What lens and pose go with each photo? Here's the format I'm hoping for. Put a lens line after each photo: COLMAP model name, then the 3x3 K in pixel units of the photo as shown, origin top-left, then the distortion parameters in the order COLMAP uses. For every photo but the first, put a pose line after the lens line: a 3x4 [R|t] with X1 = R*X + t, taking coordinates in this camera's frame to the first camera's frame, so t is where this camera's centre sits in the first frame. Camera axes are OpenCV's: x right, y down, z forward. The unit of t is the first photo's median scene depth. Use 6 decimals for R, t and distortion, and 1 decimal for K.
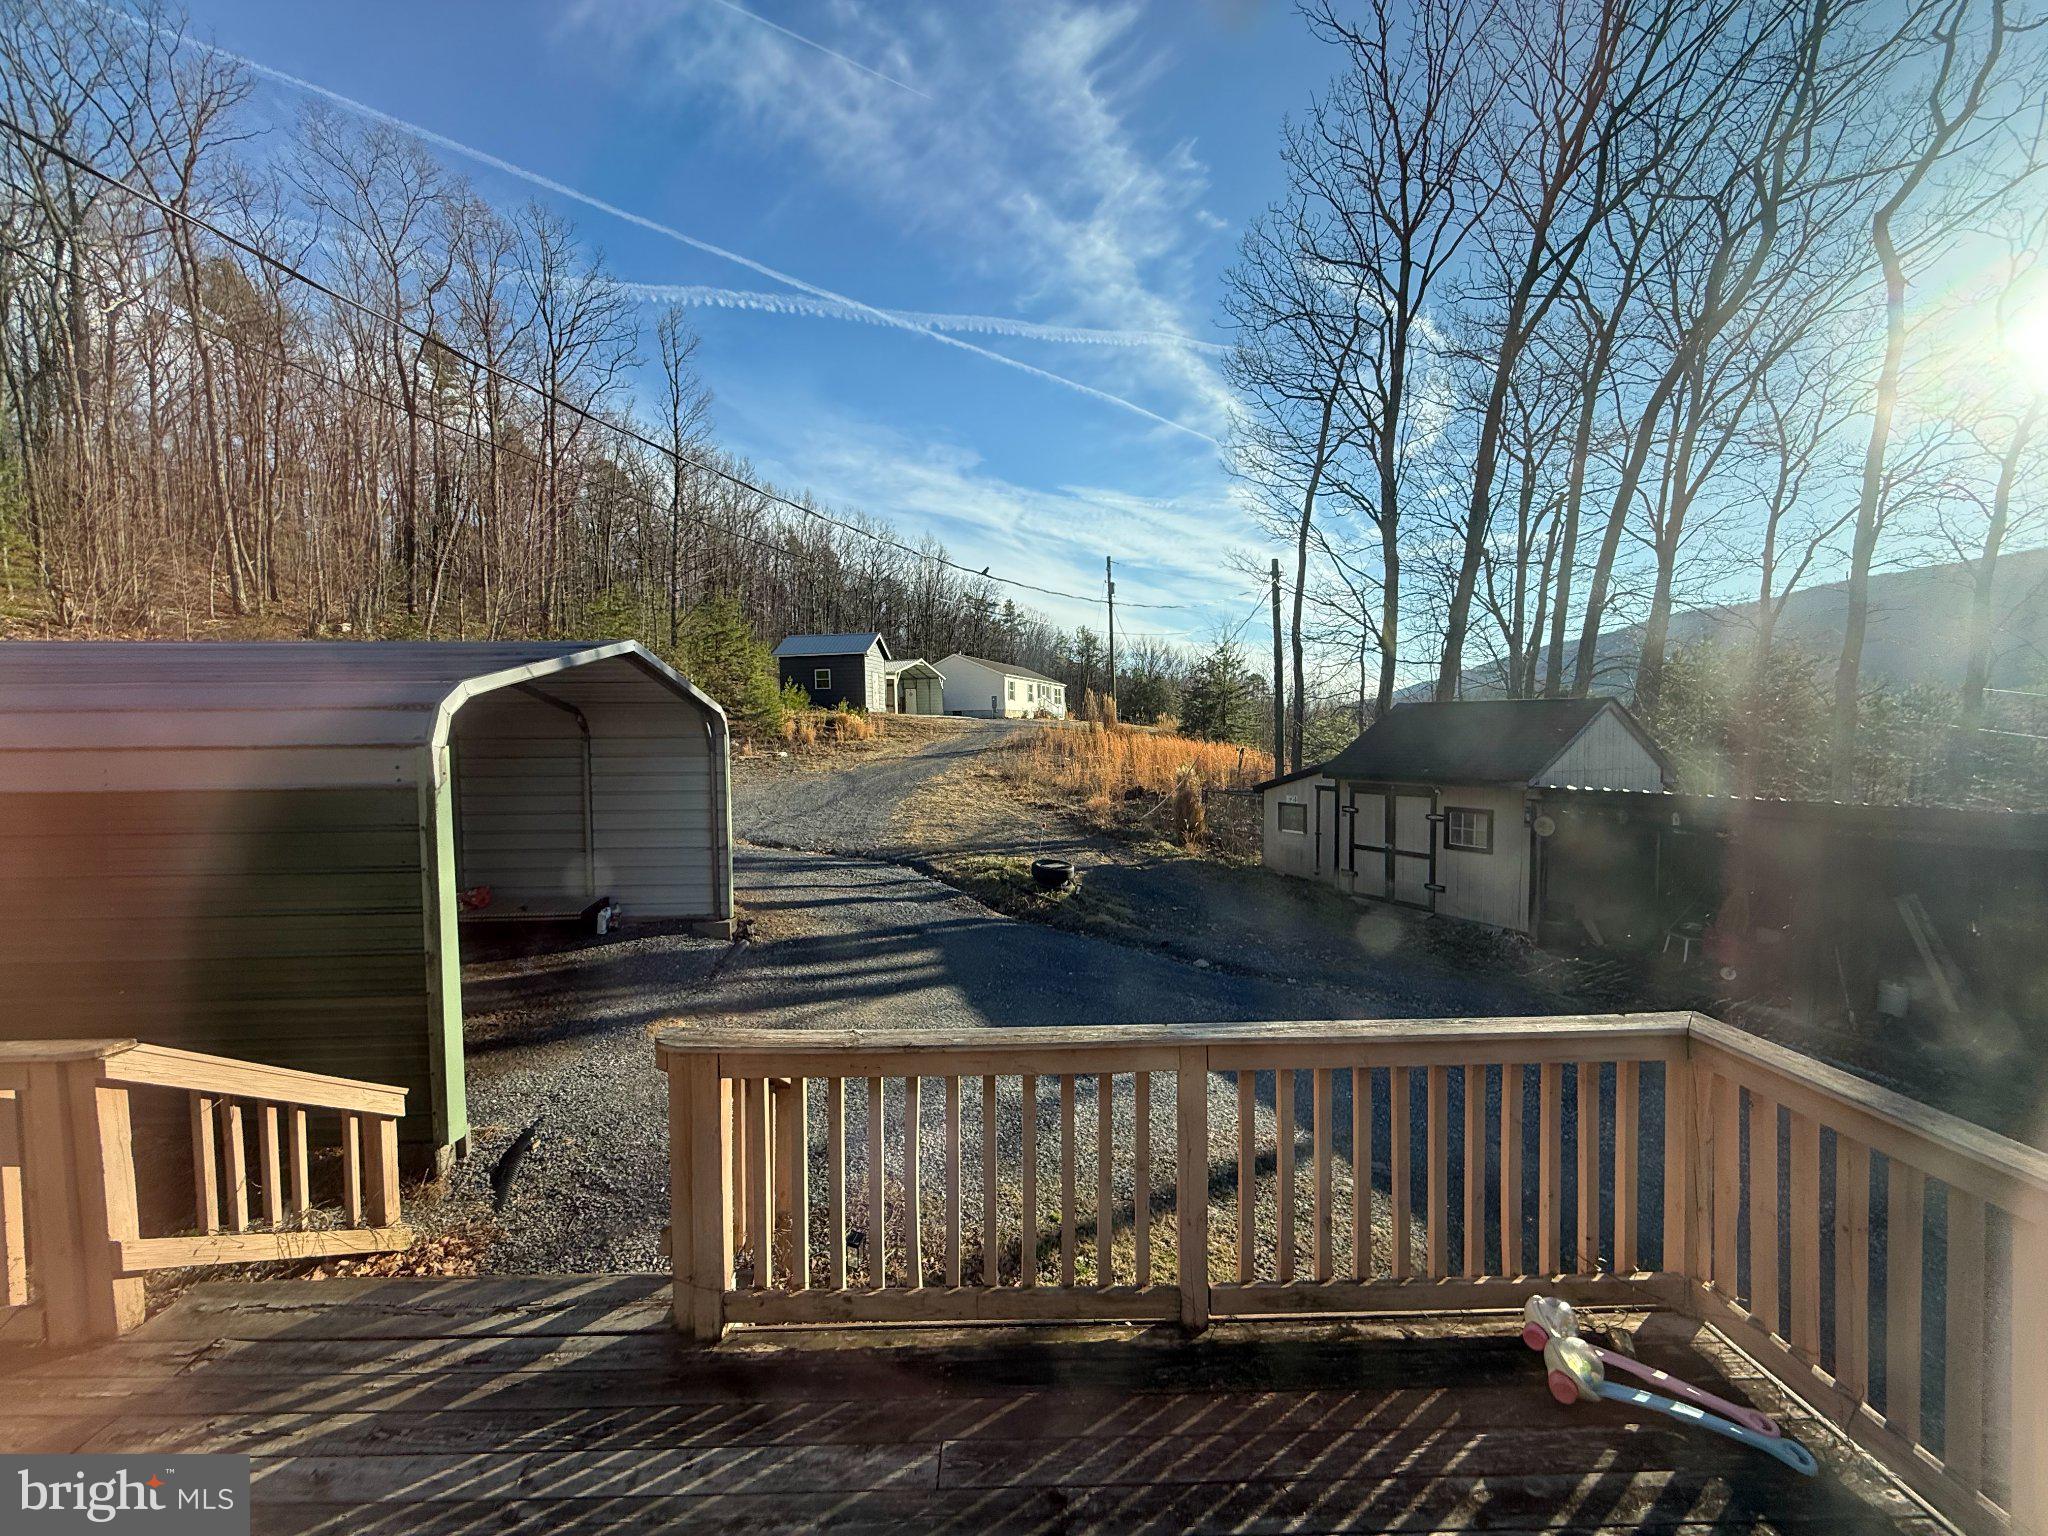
lens RADIAL K [[815.1, 0, 1020.2], [0, 815.1, 761.6], [0, 0, 1]] dist [-0.003712, 0.000606]
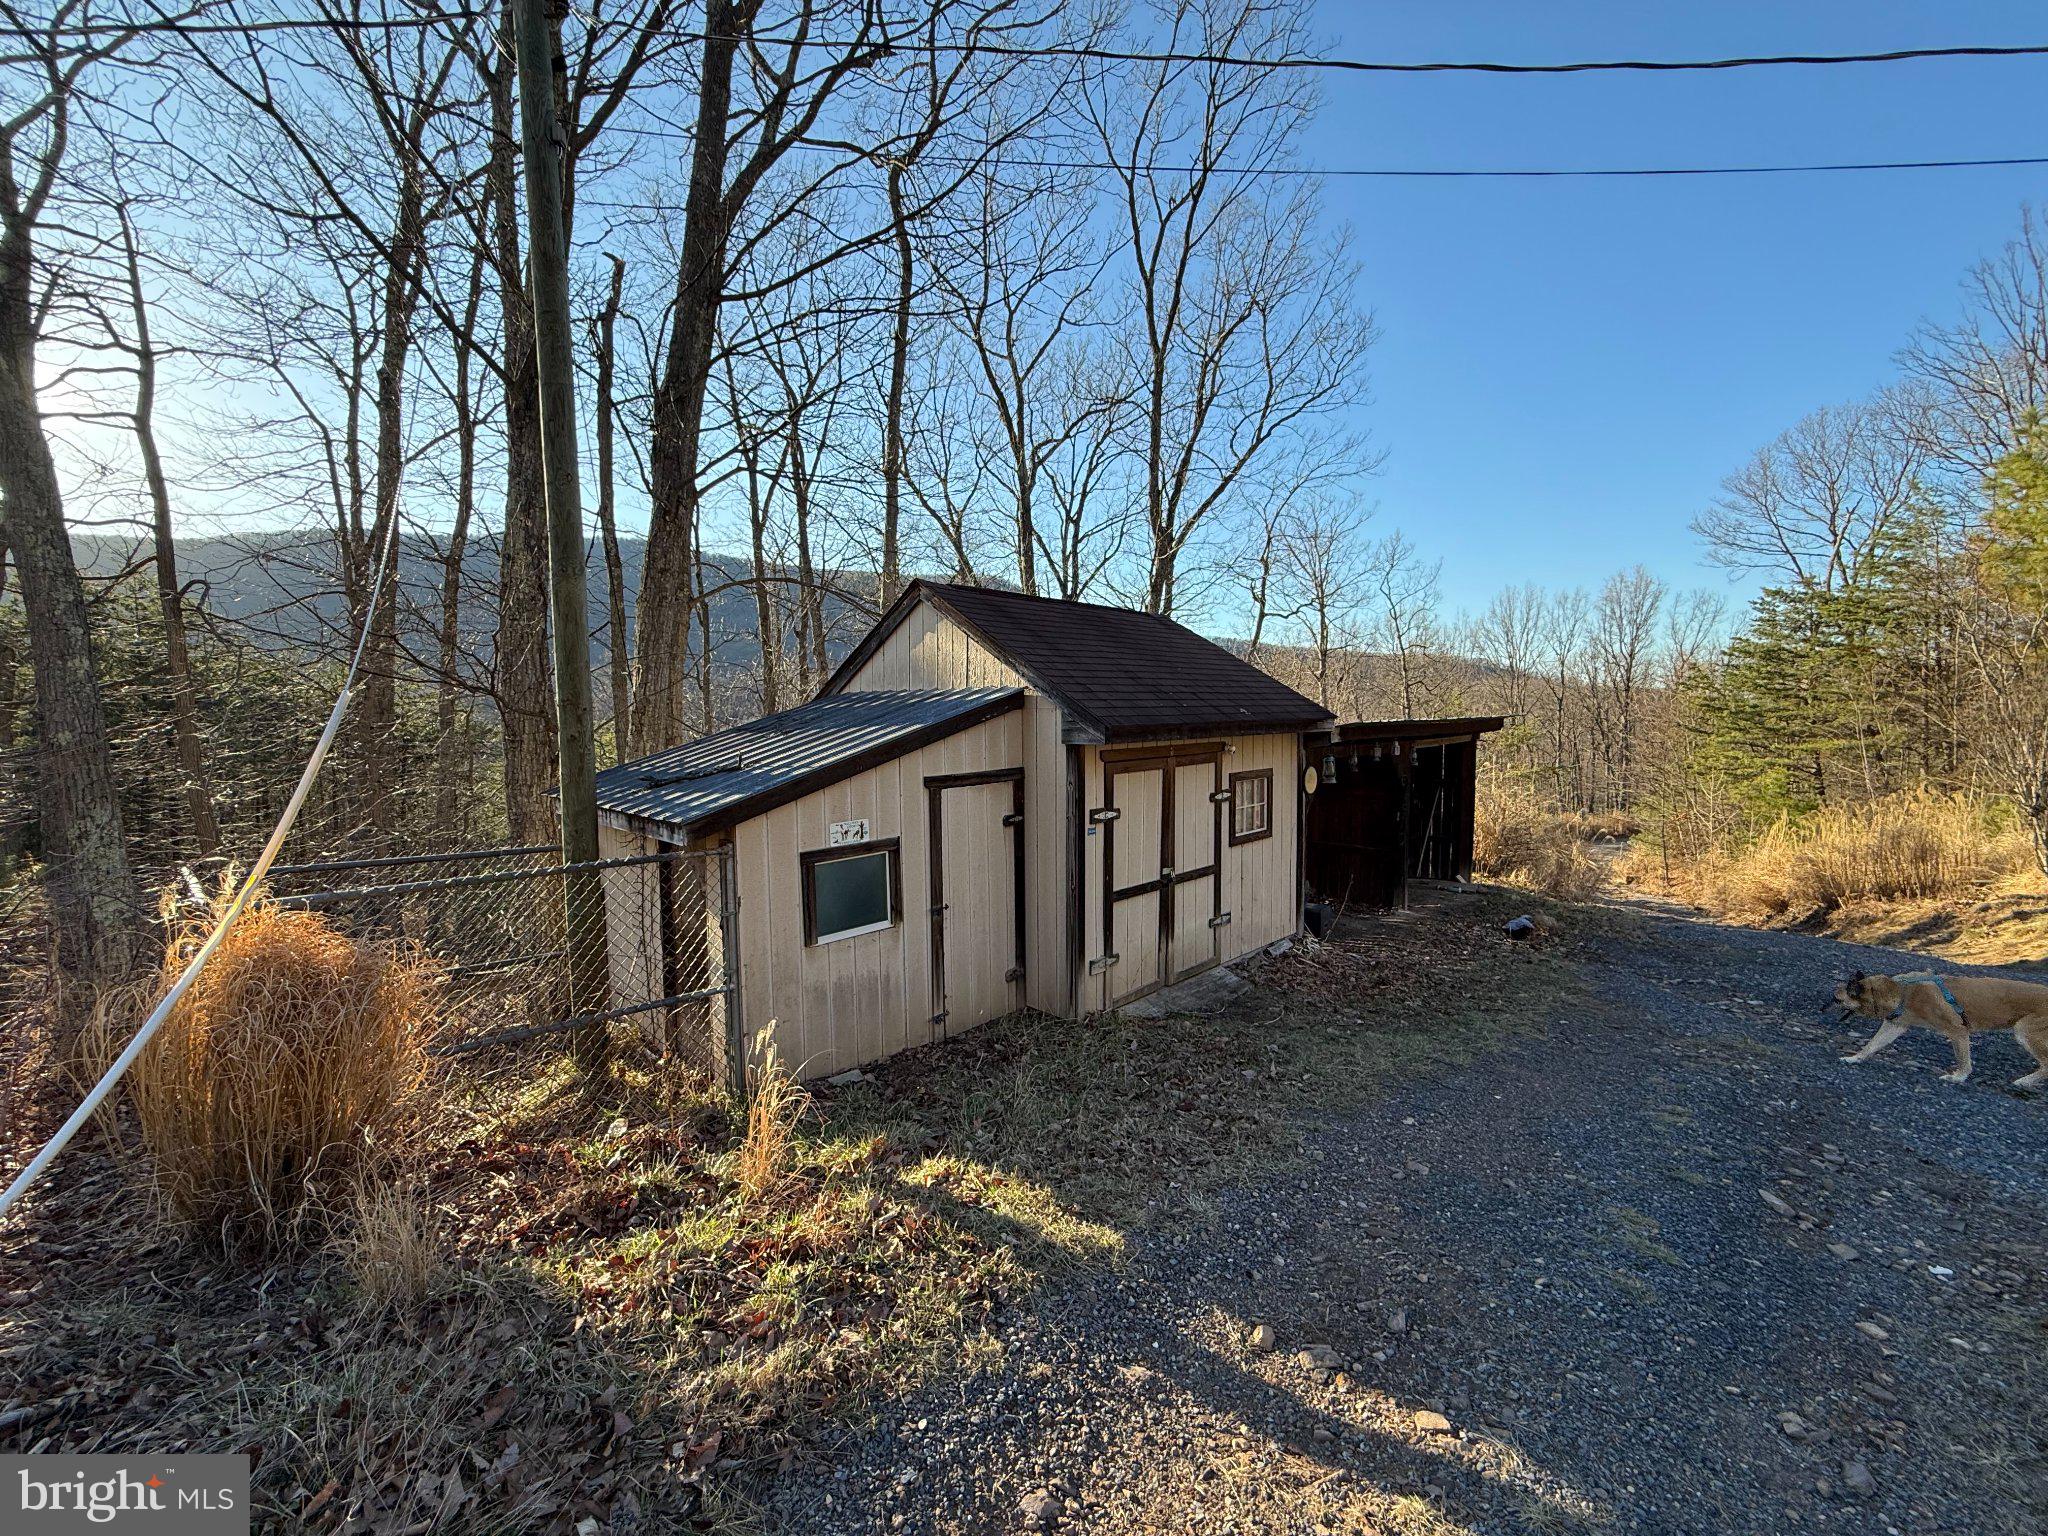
lens RADIAL K [[815.1, 0, 1014.3], [0, 815.1, 768.4], [0, 0, 1]] dist [-0.003712, 0.000606]
pose [[-0.280825, -0.060071, 0.957877, 0.014455], [0.050237, 0.995751, 0.077174, -0.000885], [-0.958443, 0.069793, -0.276615, 1.286174]]
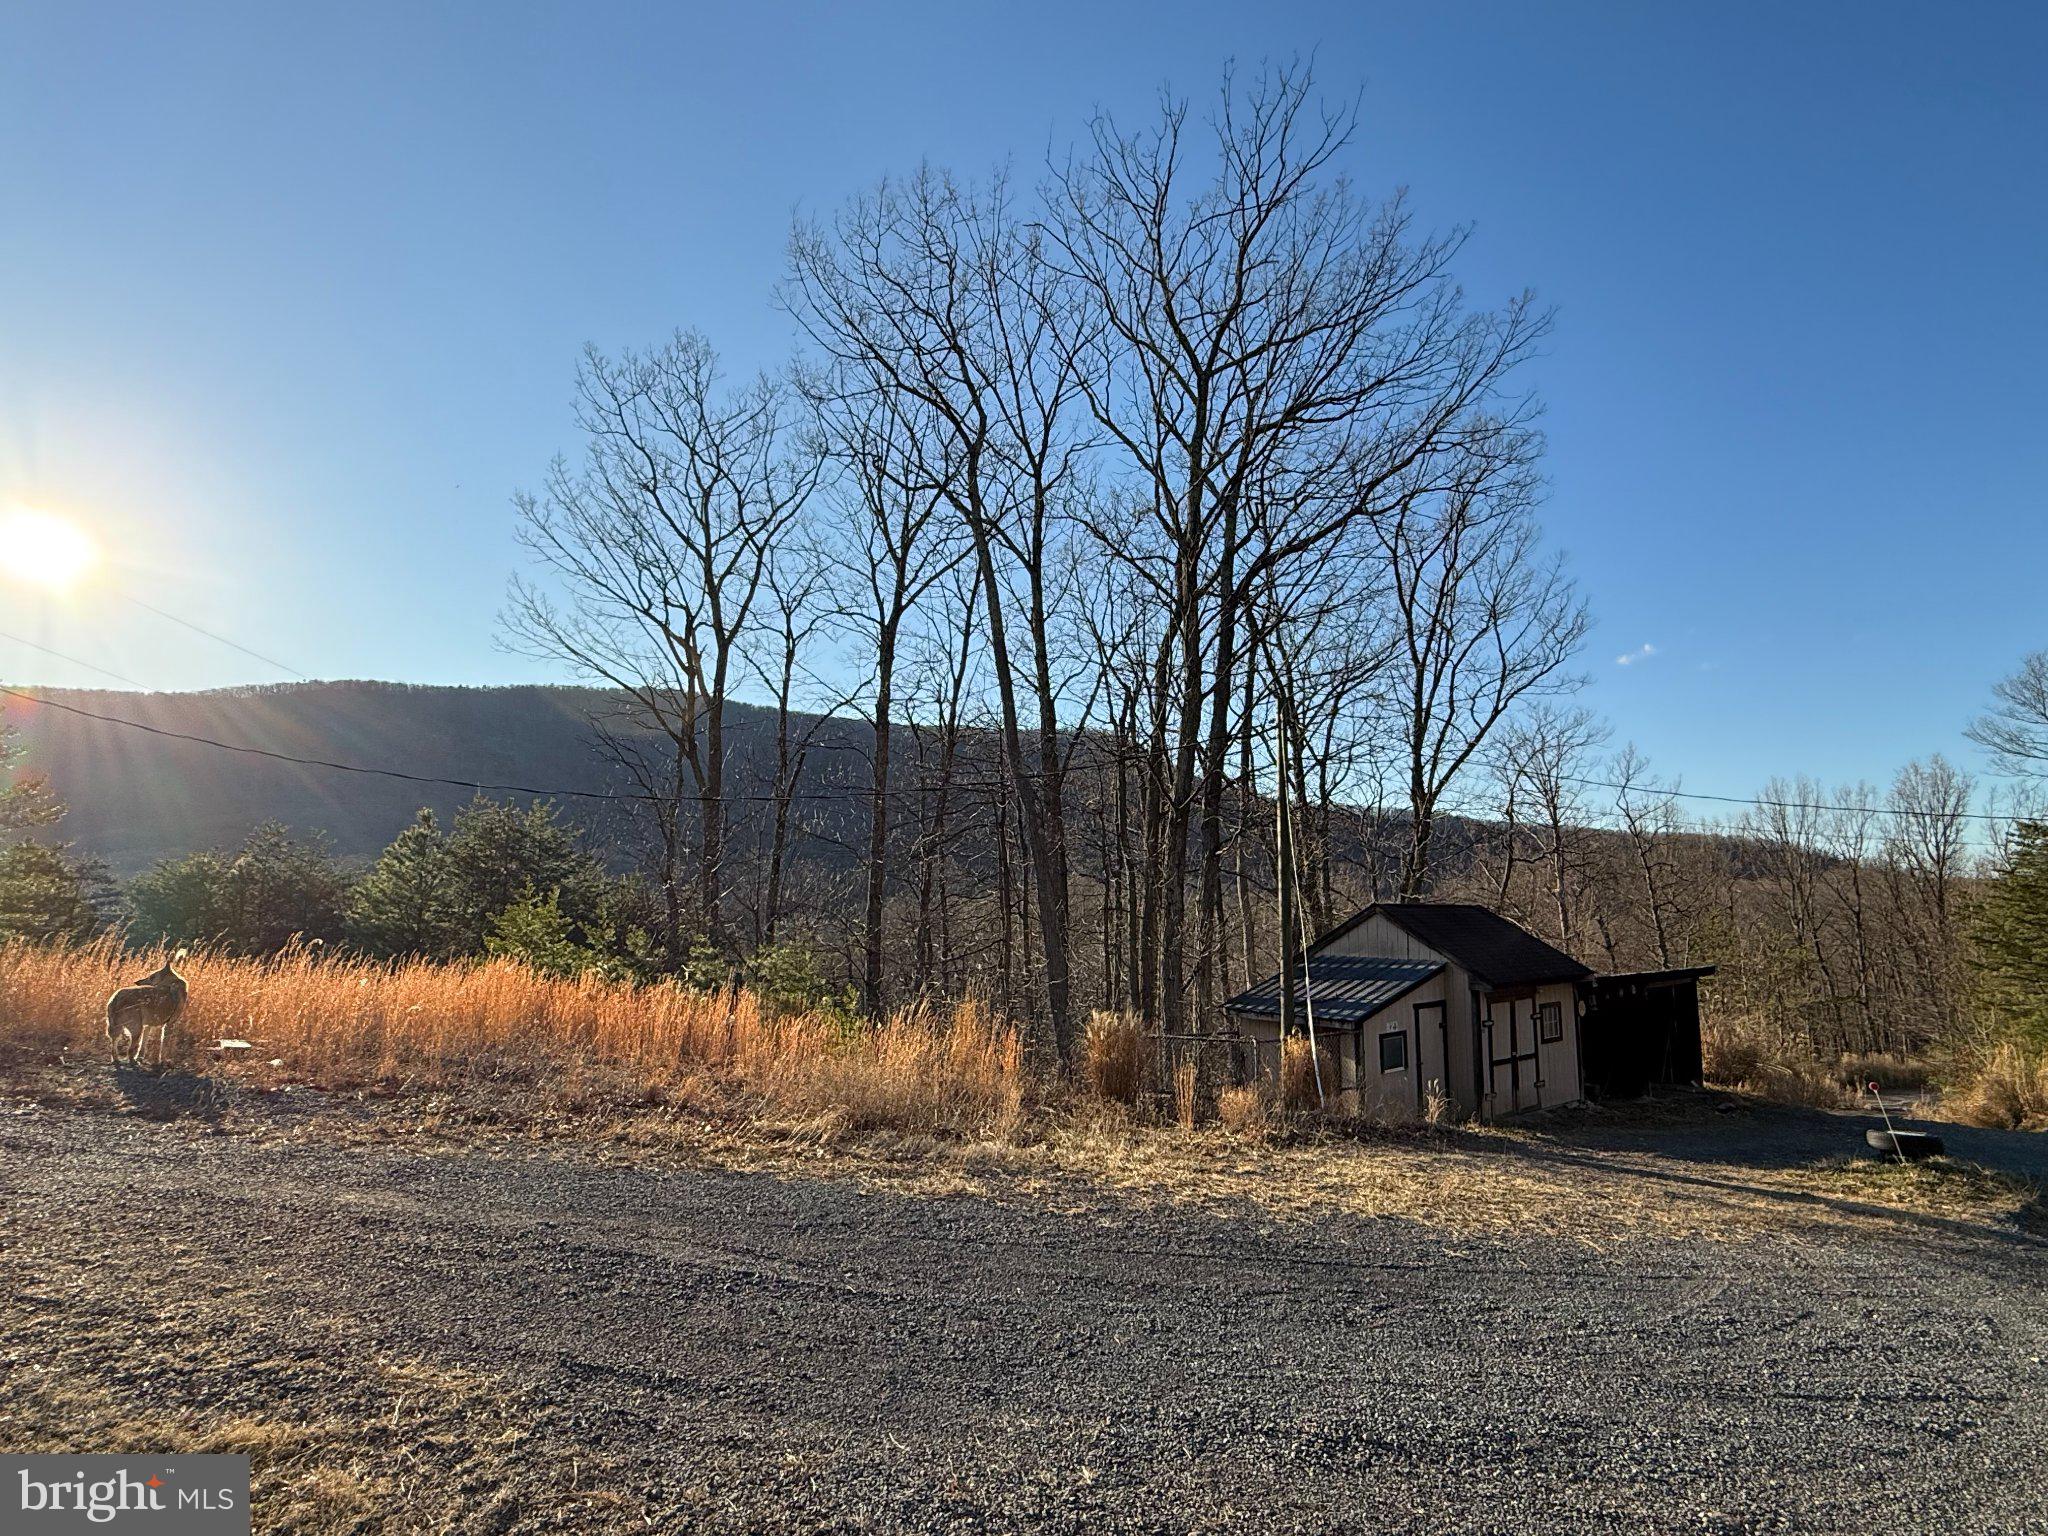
lens RADIAL K [[1073.9, 0, 1012.7], [0, 1073.9, 767.9], [0, 0, 1]] dist [-0.001627, -0.000103]
pose [[-0.184357, 0.125266, 0.974844, -0.783138], [0.037255, 0.992023, -0.120428, -0.111423], [-0.982153, 0.014116, -0.187553, 1.934650]]
